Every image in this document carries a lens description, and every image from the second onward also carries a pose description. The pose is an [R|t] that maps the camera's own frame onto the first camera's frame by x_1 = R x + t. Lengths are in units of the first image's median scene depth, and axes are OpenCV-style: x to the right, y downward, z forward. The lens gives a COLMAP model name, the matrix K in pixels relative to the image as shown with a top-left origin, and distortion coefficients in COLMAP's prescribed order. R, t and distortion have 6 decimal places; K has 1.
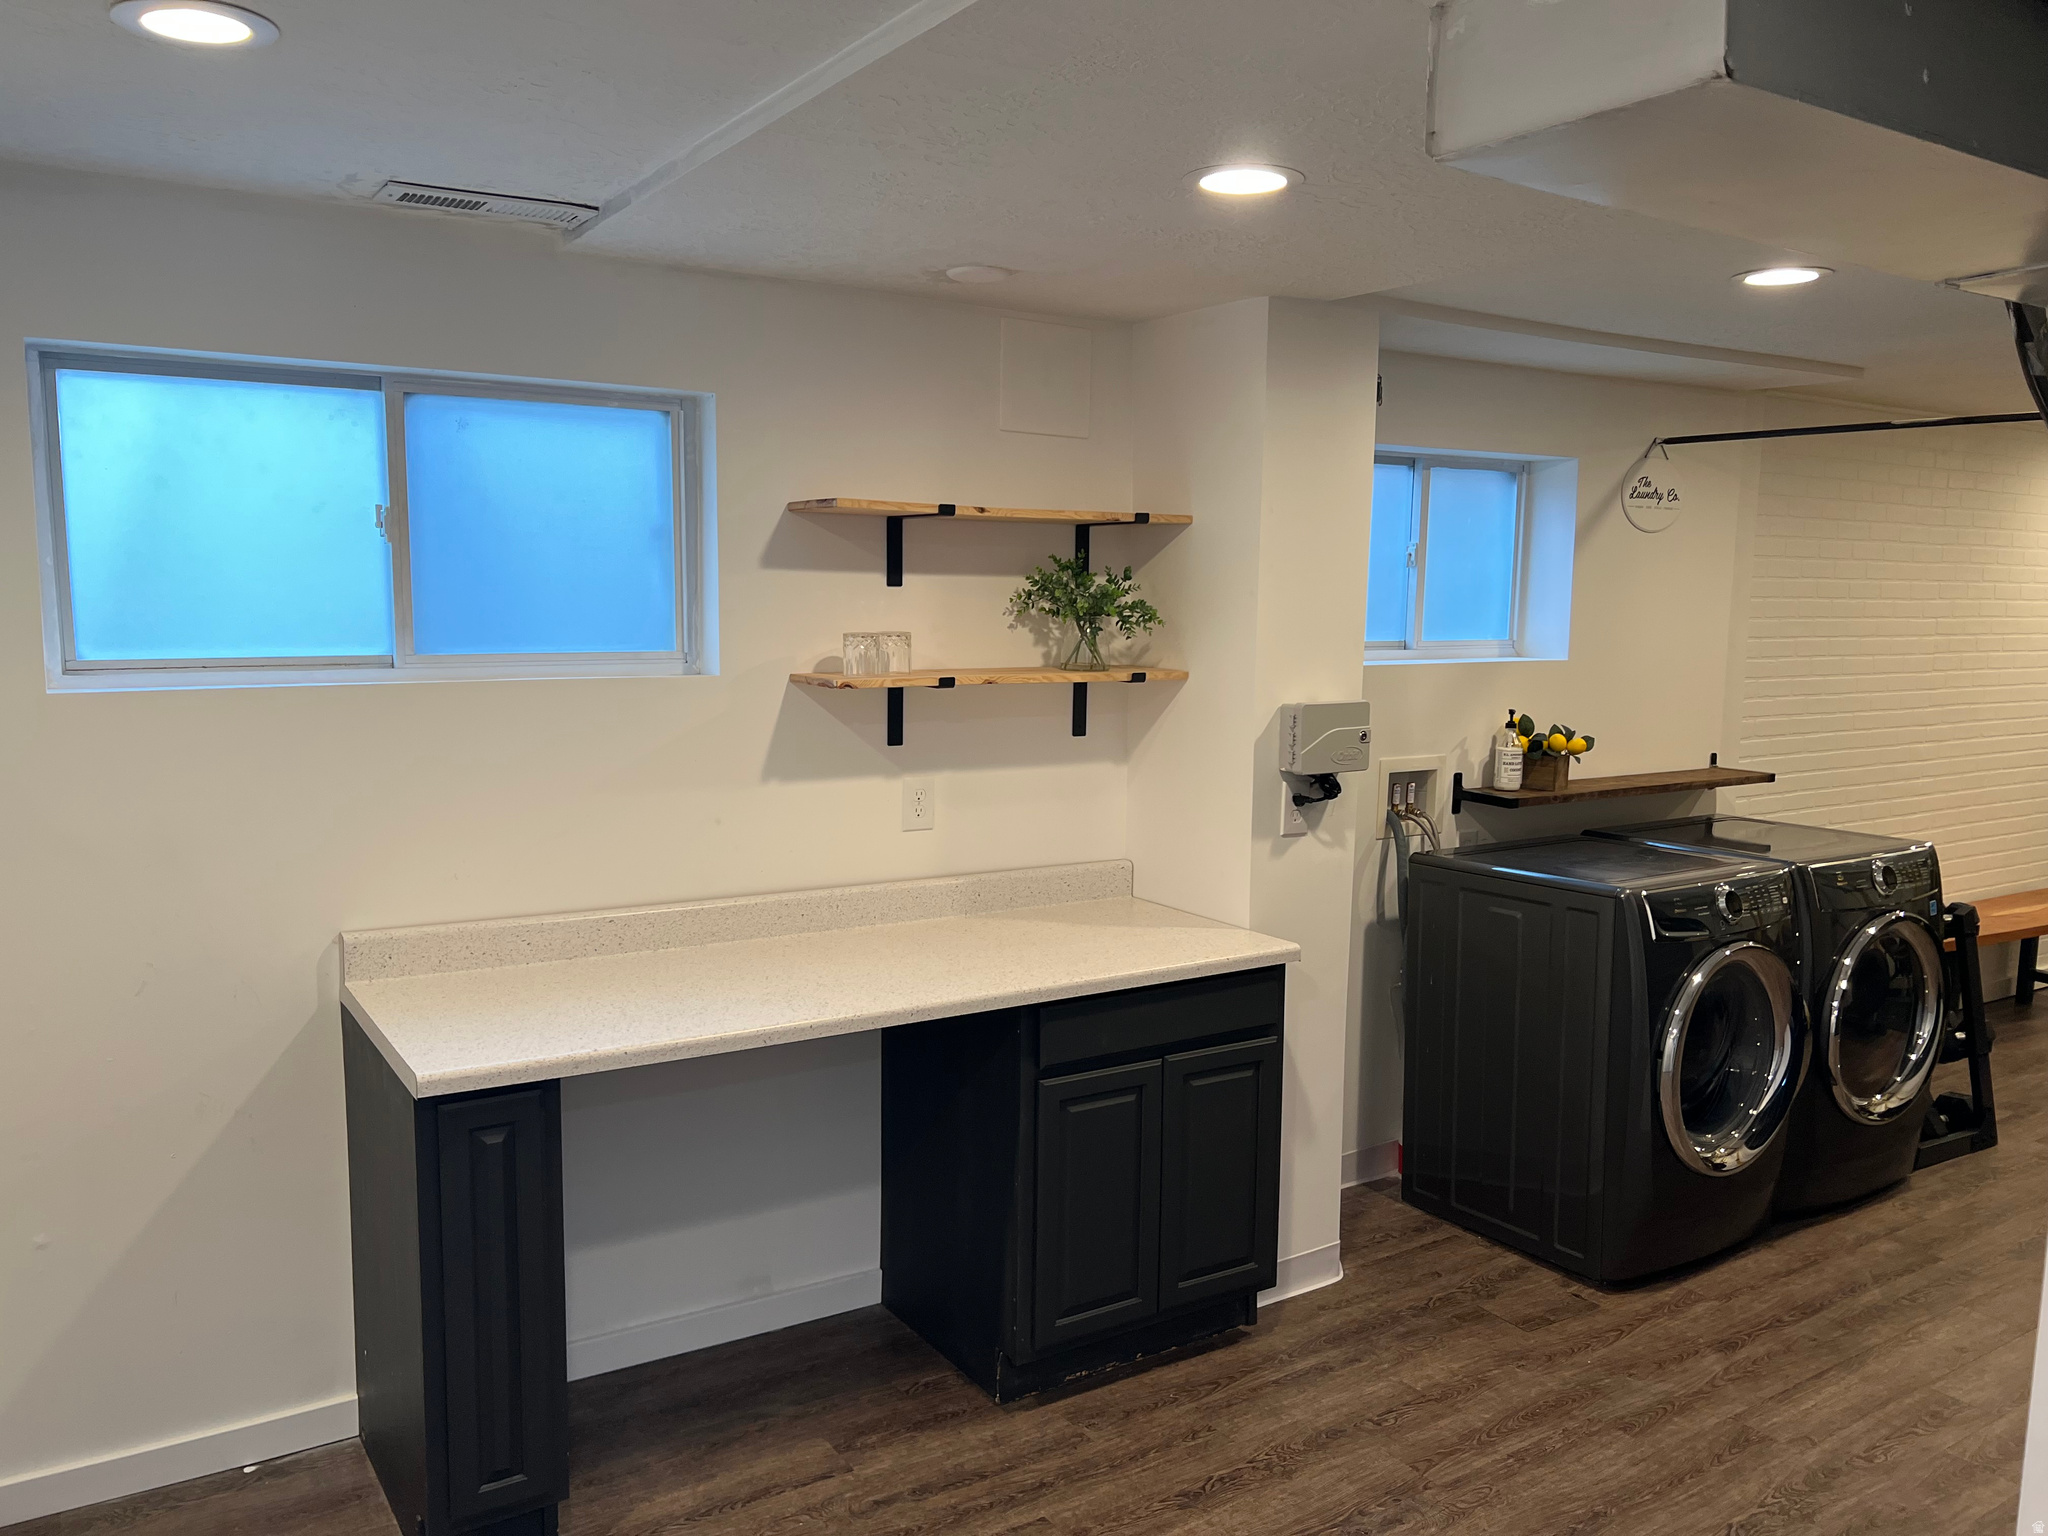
lens RADIAL K [[1531.7, 0, 1024.0], [0, 1531.7, 768.0], [0, 0, 1]] dist [0.060934, -0.097159]
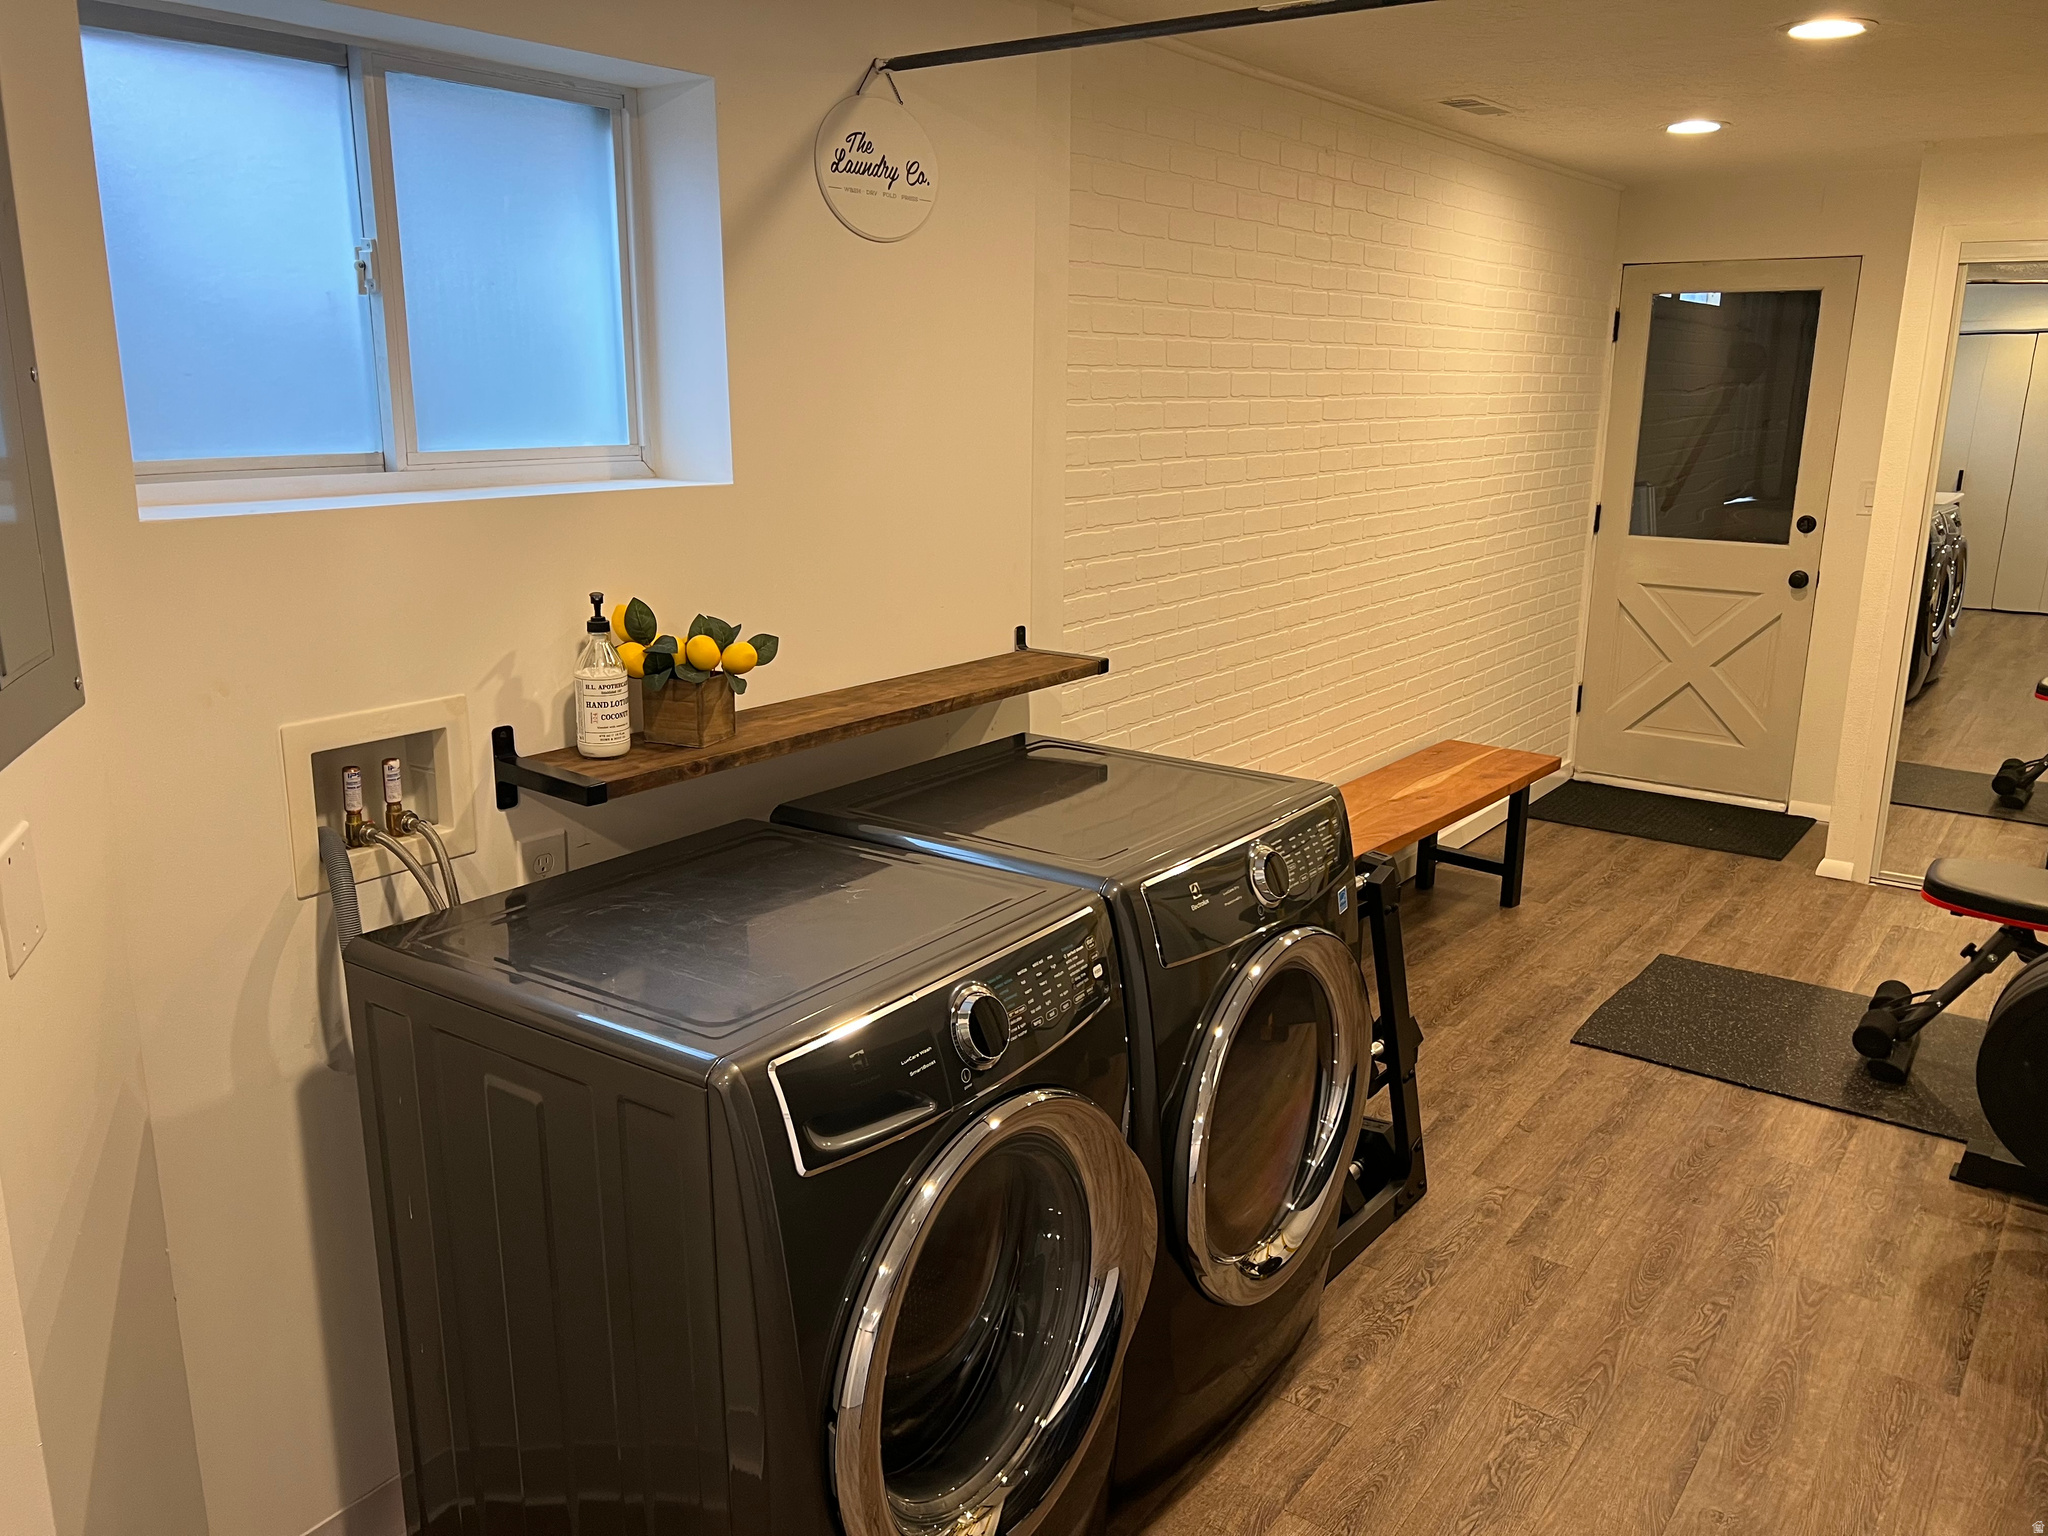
lens RADIAL K [[1544.1, 0, 1024.0], [0, 1544.1, 768.0], [0, 0, 1]] dist [0.001307, -0.004414]
pose [[0.936977, -0.088413, 0.338019, 0.270299], [0.043815, 0.989549, 0.137376, -0.044174], [-0.346632, -0.113908, 0.931059, 0.484142]]
